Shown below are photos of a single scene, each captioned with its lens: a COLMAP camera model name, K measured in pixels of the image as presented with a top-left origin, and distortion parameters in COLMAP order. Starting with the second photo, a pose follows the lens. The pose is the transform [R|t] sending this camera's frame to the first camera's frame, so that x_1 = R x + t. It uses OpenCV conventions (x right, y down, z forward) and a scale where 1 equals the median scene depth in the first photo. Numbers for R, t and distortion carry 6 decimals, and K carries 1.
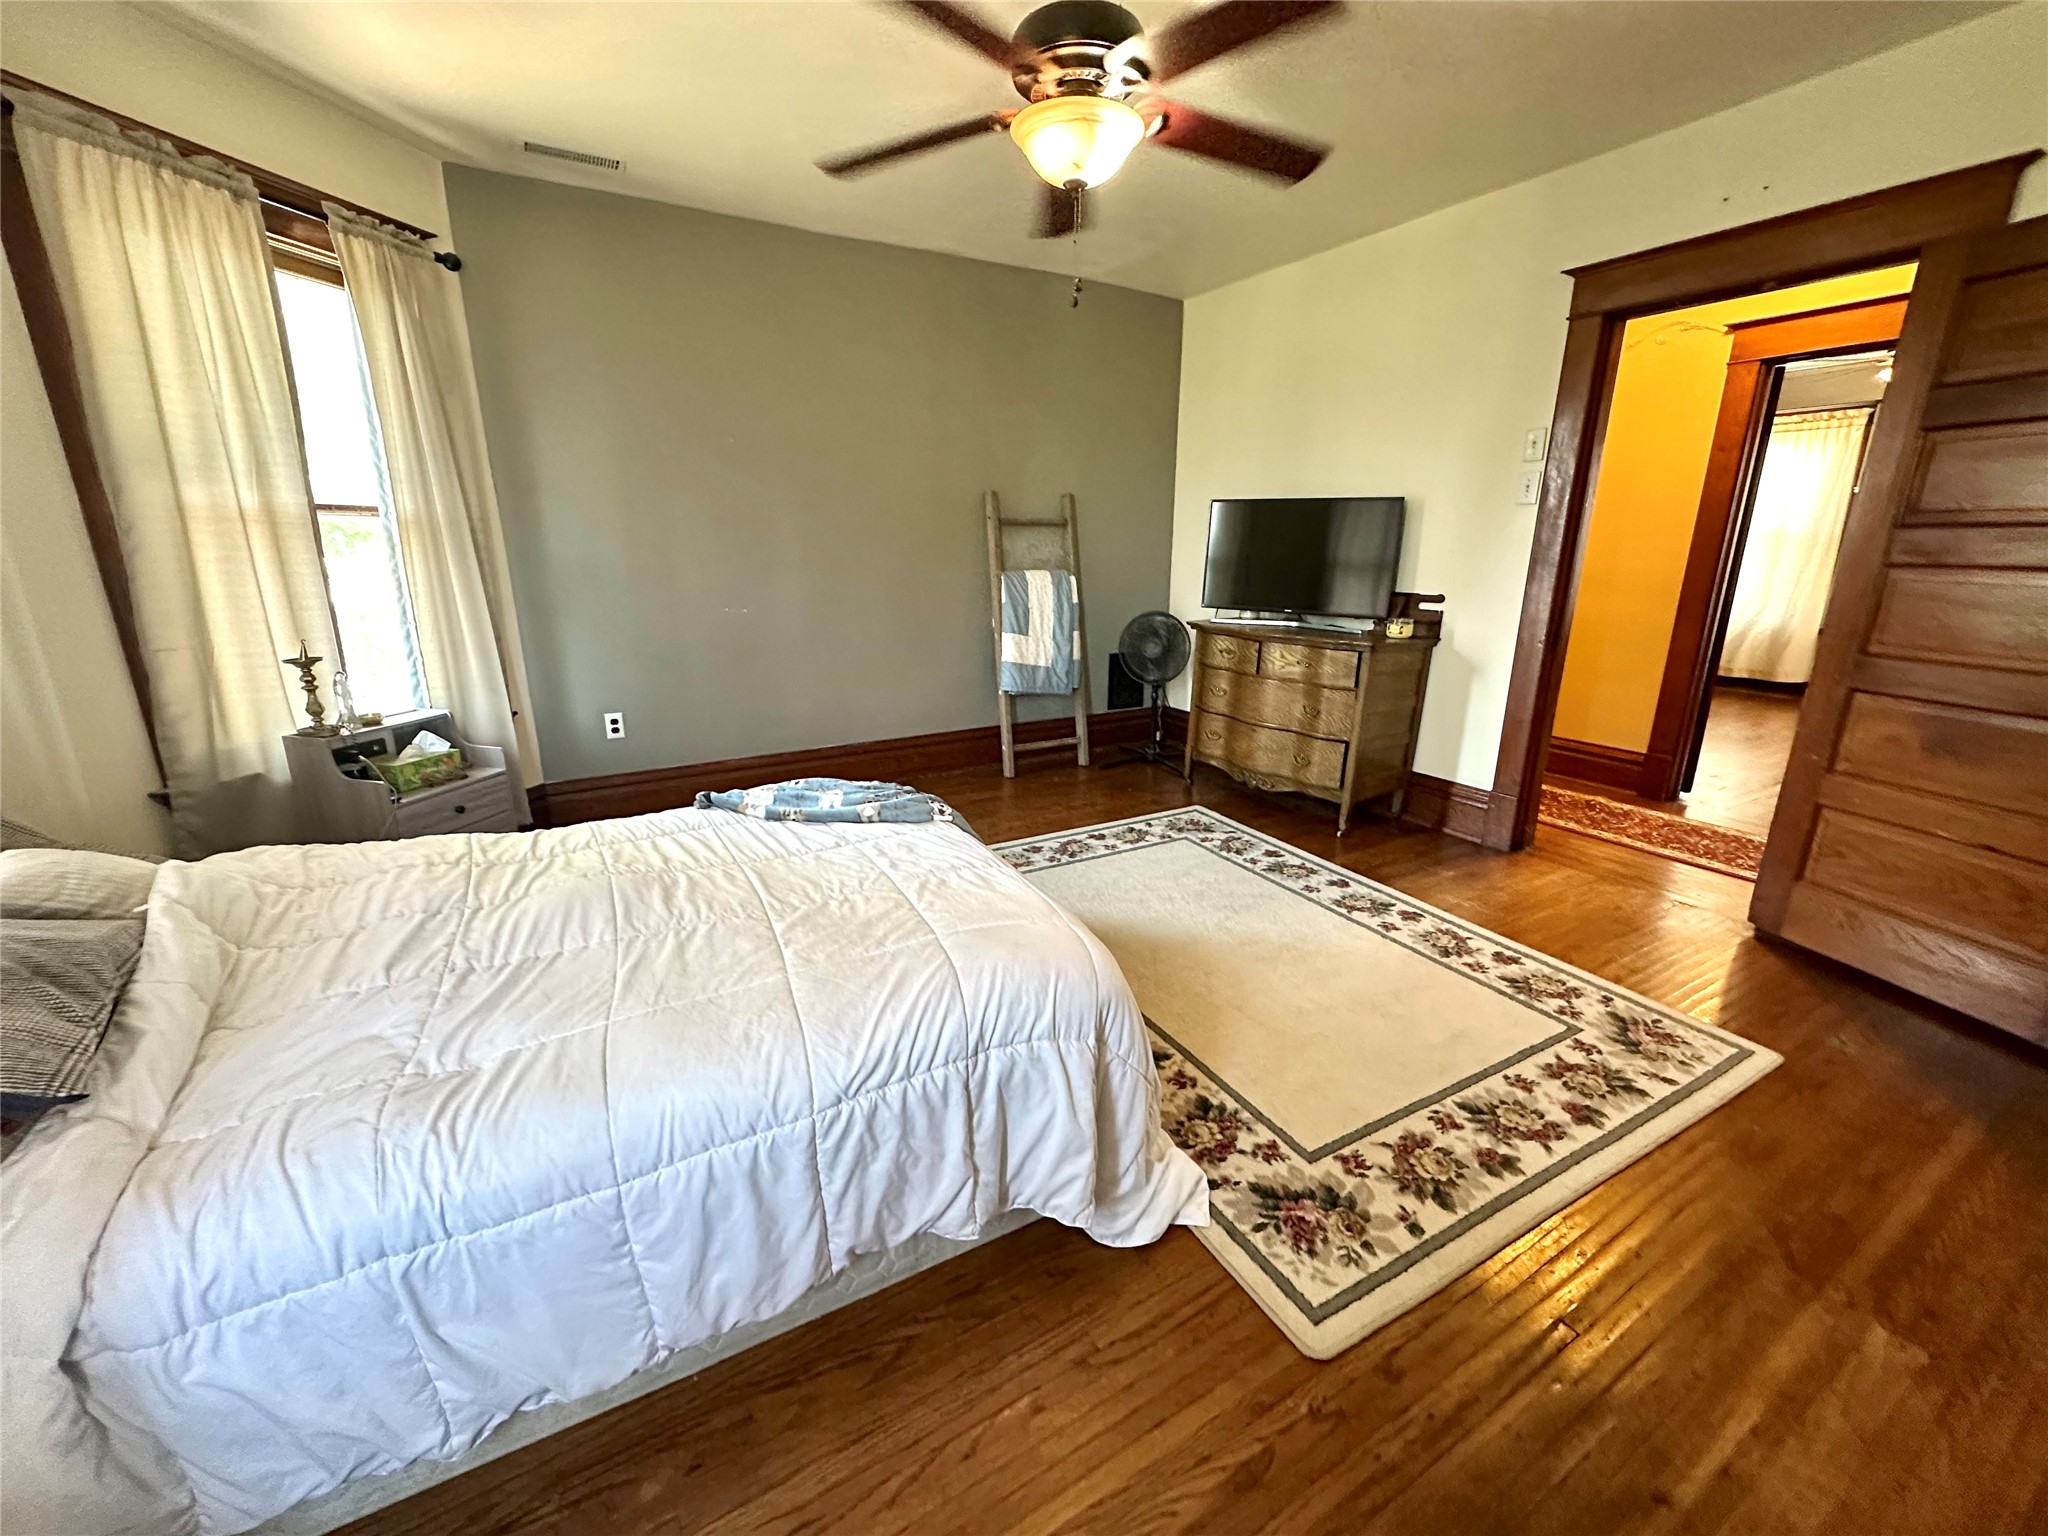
lens RADIAL K [[826.8, 0, 1032.7], [0, 826.8, 762.3], [0, 0, 1]] dist [0.004921, 0.000688]
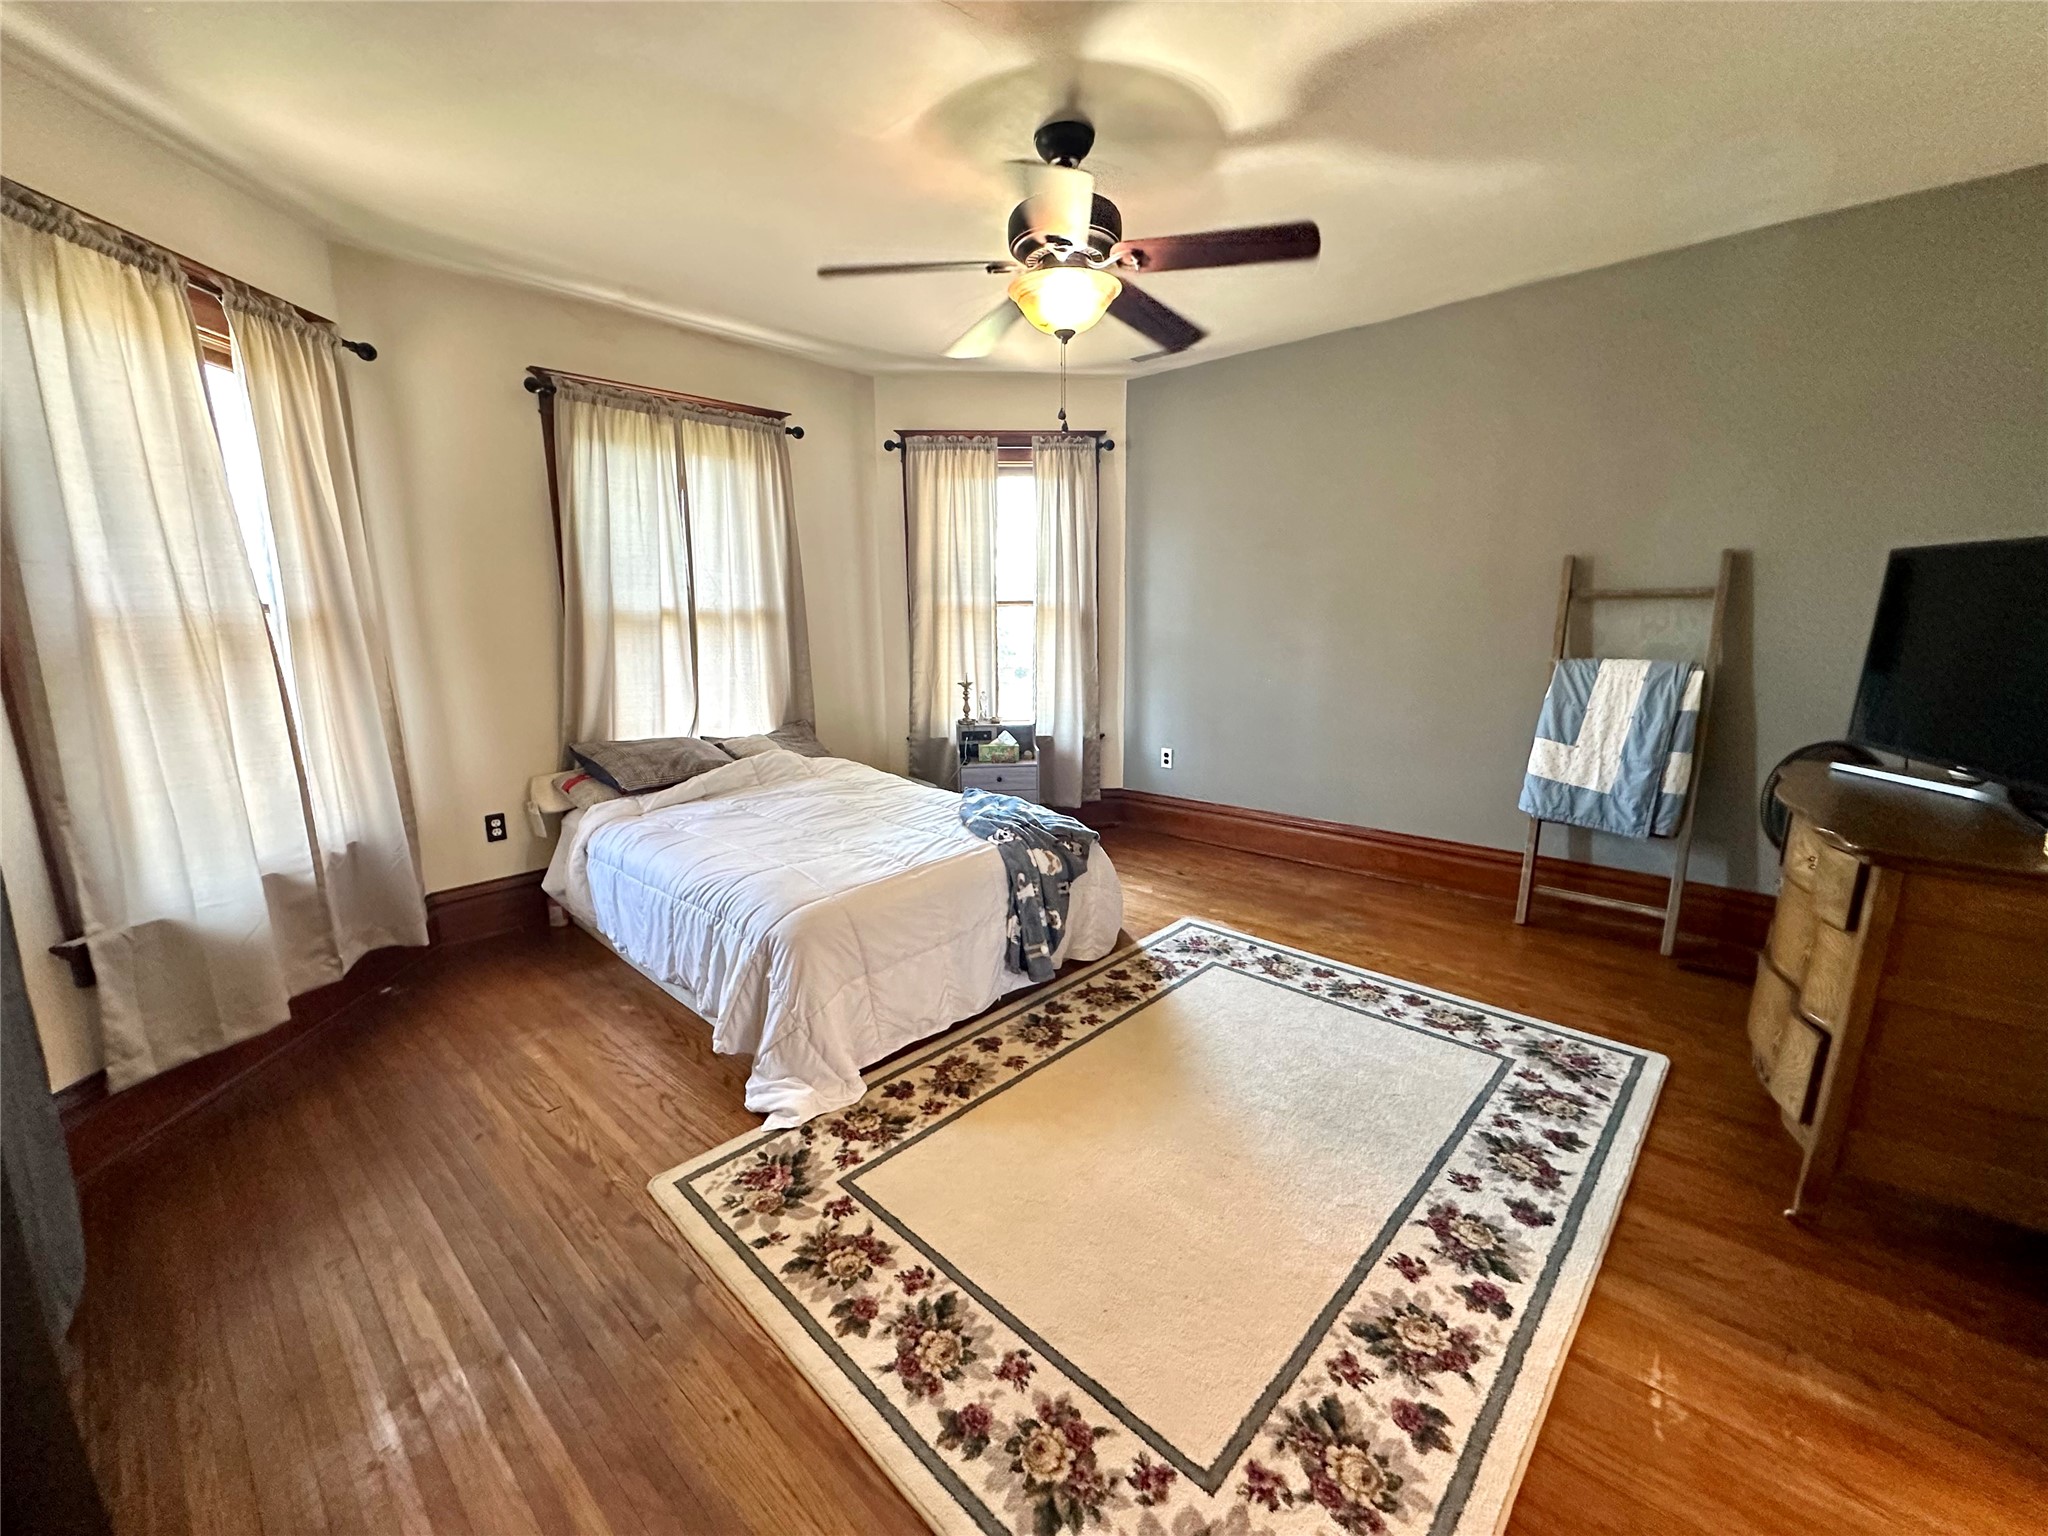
lens RADIAL K [[826.8, 0, 1032.4], [0, 826.8, 784.4], [0, 0, 1]] dist [0.004921, 0.000688]
pose [[0.290451, 0.194251, -0.936966, 0.812273], [-0.238056, 0.963061, 0.125866, -0.143734], [0.926805, 0.186492, 0.325965, 0.463849]]
